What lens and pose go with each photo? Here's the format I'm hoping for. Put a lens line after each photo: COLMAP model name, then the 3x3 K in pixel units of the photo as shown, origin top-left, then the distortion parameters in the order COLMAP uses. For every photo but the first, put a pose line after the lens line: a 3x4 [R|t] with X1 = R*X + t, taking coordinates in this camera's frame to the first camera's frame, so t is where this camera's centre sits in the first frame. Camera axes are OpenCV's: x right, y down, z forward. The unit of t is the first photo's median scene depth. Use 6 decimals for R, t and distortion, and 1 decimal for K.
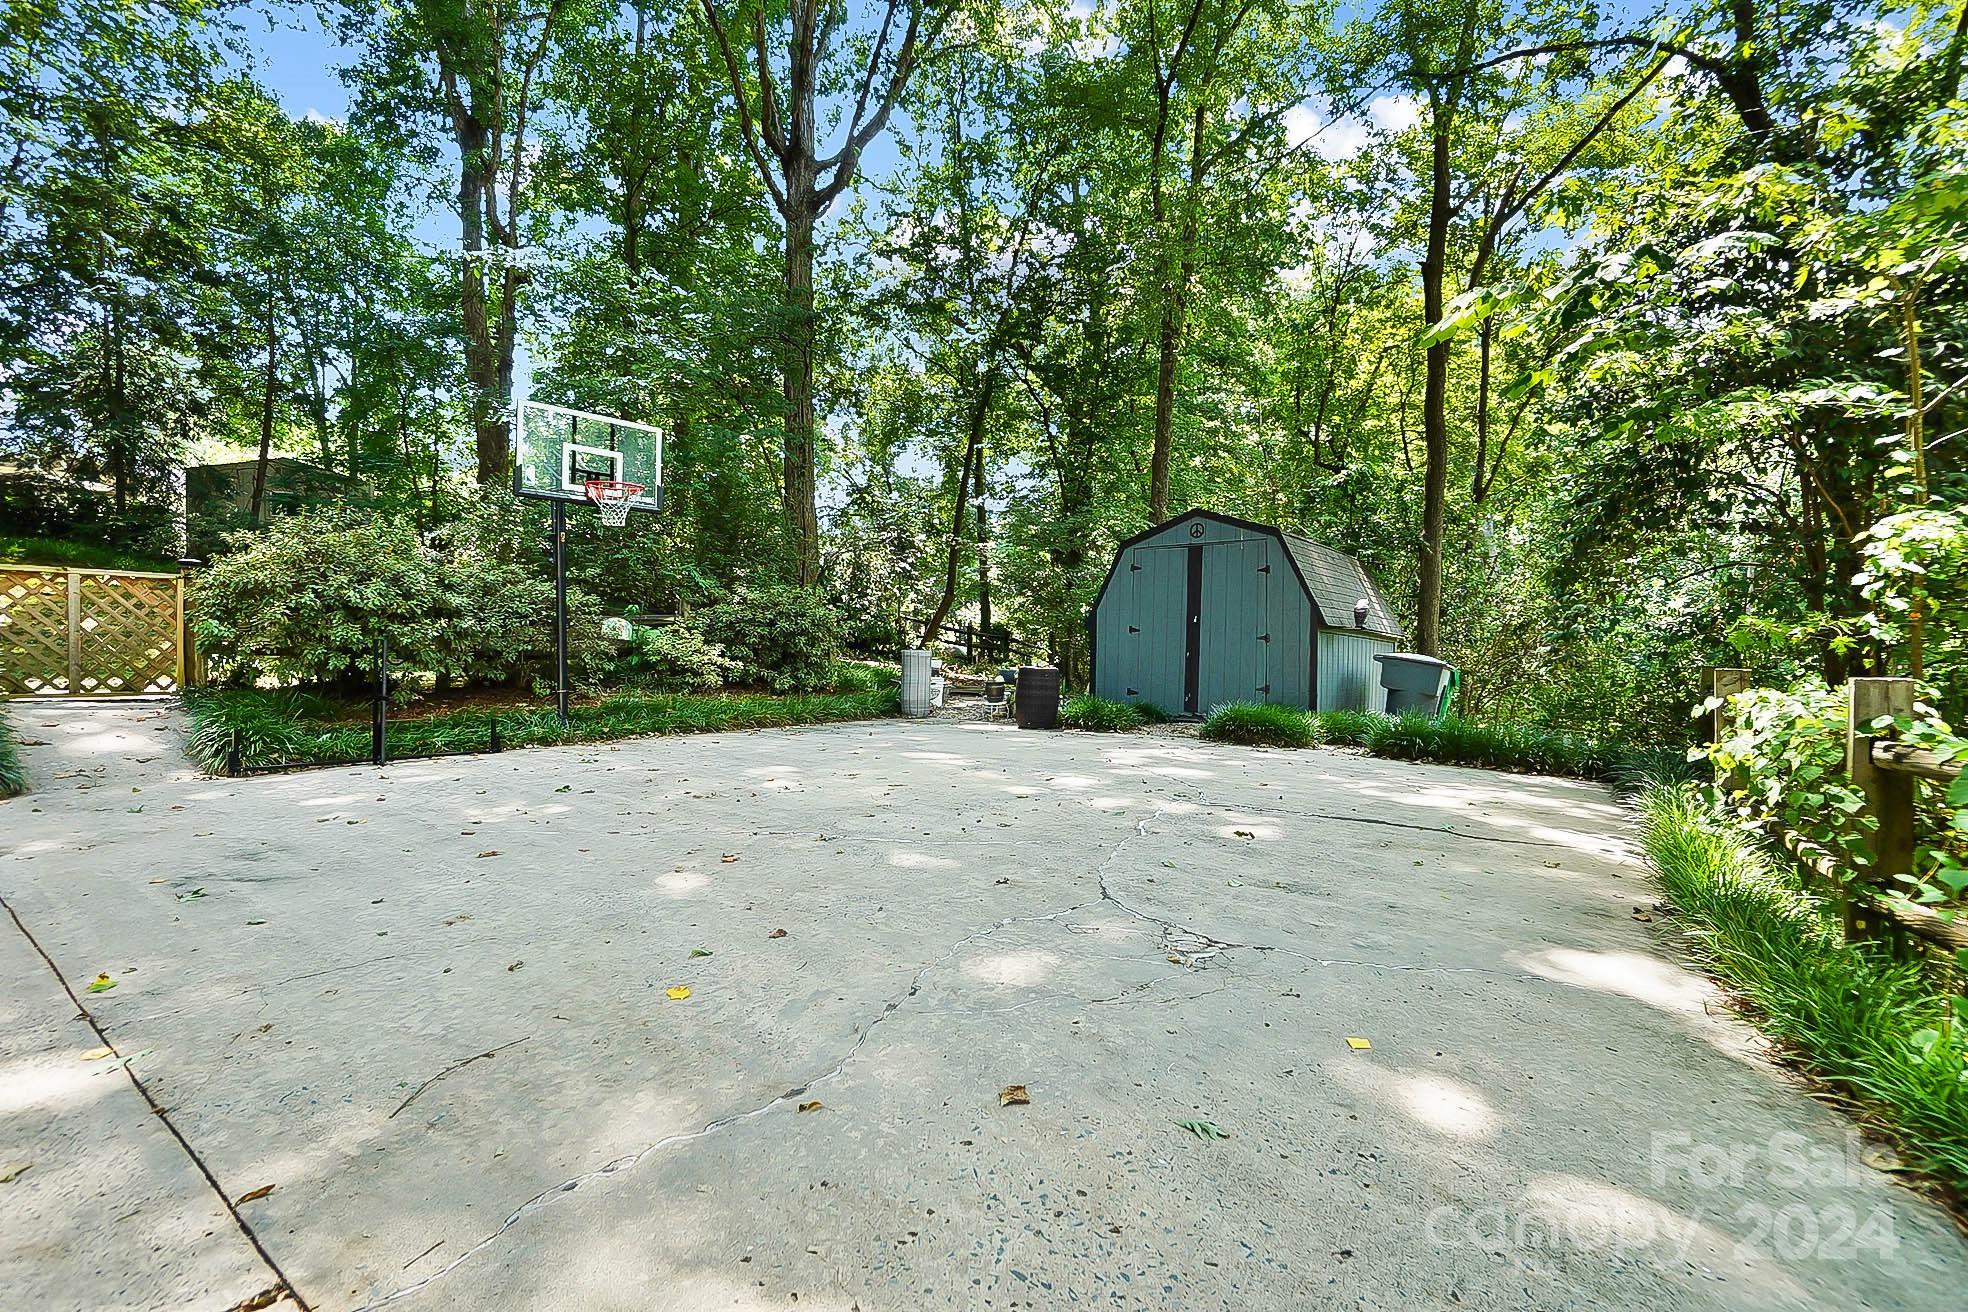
lens RADIAL K [[852.9, 0, 984.0], [0, 852.9, 656.0], [0, 0, 1]] dist [0.000611, -0.000027]
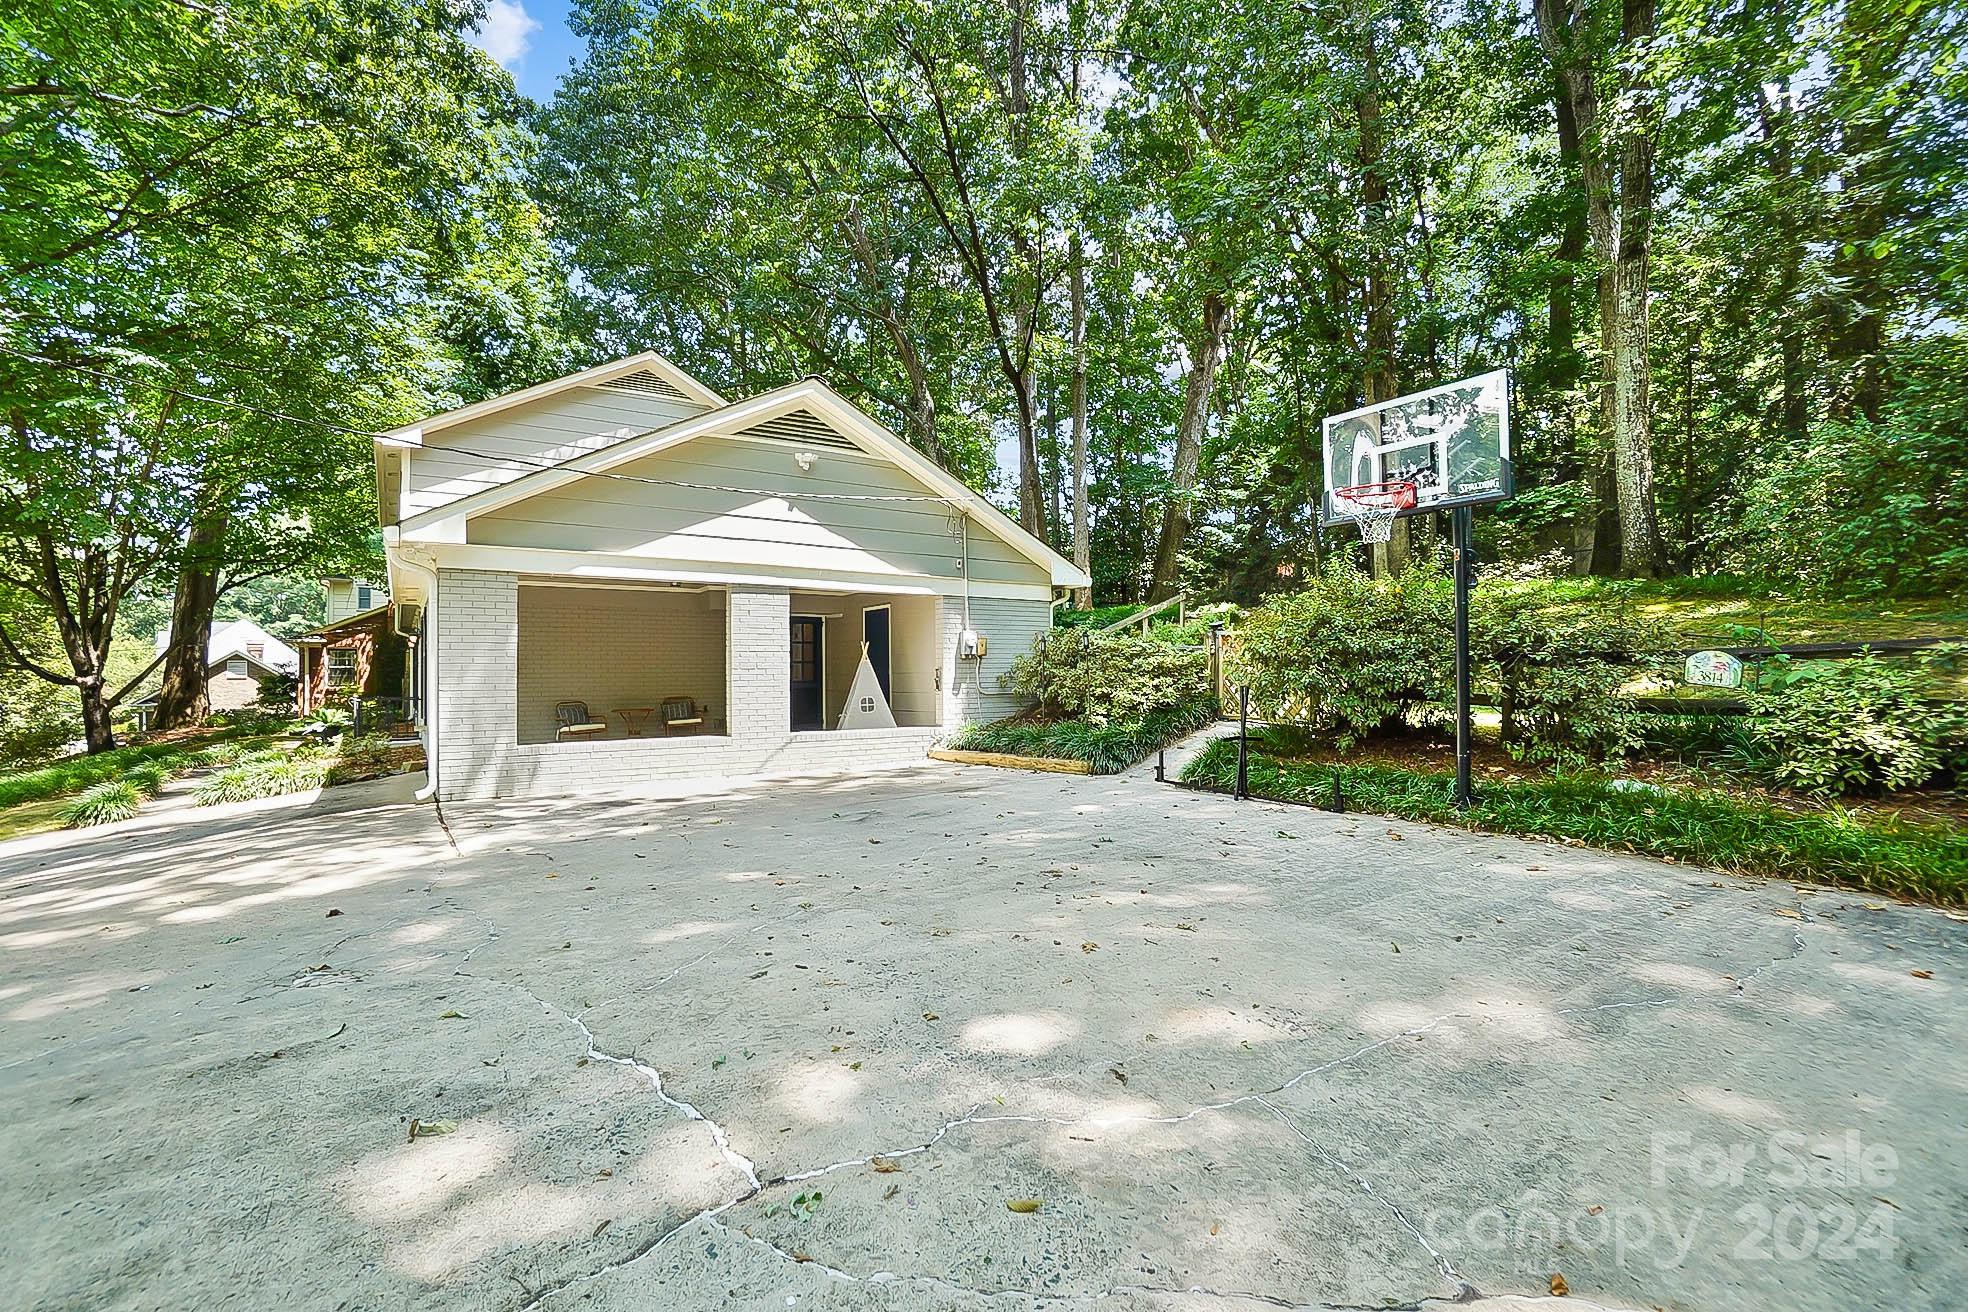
lens RADIAL K [[852.9, 0, 984.0], [0, 852.9, 656.0], [0, 0, 1]] dist [0.000611, -0.000027]
pose [[-0.361196, 0.006218, -0.932469, 0.865765], [-0.009718, 0.999898, 0.010431, -0.109283], [0.932439, 0.012829, -0.361099, 1.950313]]
